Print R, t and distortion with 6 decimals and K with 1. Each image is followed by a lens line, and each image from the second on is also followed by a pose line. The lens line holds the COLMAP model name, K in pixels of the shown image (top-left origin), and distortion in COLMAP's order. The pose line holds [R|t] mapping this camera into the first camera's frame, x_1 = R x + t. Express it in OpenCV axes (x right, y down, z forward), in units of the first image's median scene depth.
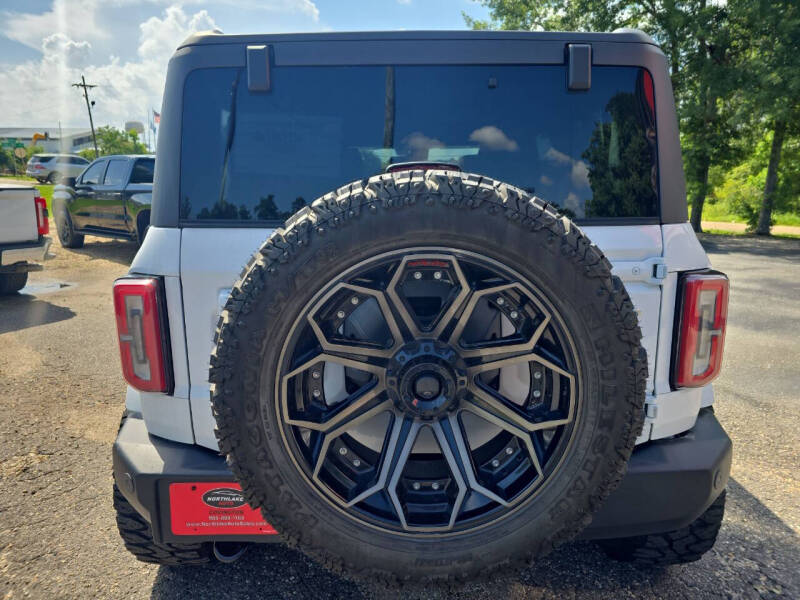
lens RADIAL K [[536.9, 0, 412.0], [0, 536.9, 301.5], [0, 0, 1]] dist [0.065735, -0.068633]
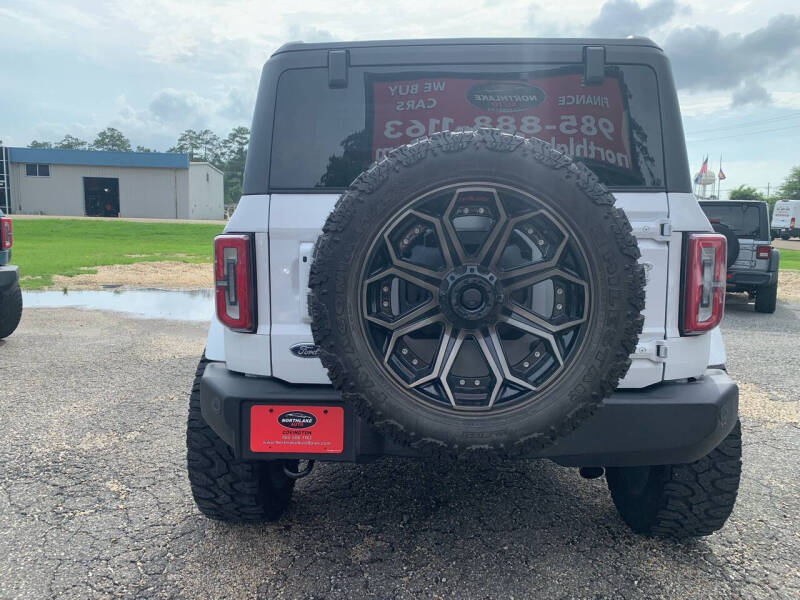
lens RADIAL K [[578.1, 0, 400.0], [0, 578.1, 300.0], [0, 0, 1]] dist [0.003772, -0.006151]
pose [[0.997966, 0.010685, -0.062854, -0.057485], [-0.015435, 0.997020, -0.075582, 0.273085], [0.061859, 0.076398, 0.995157, -0.381213]]
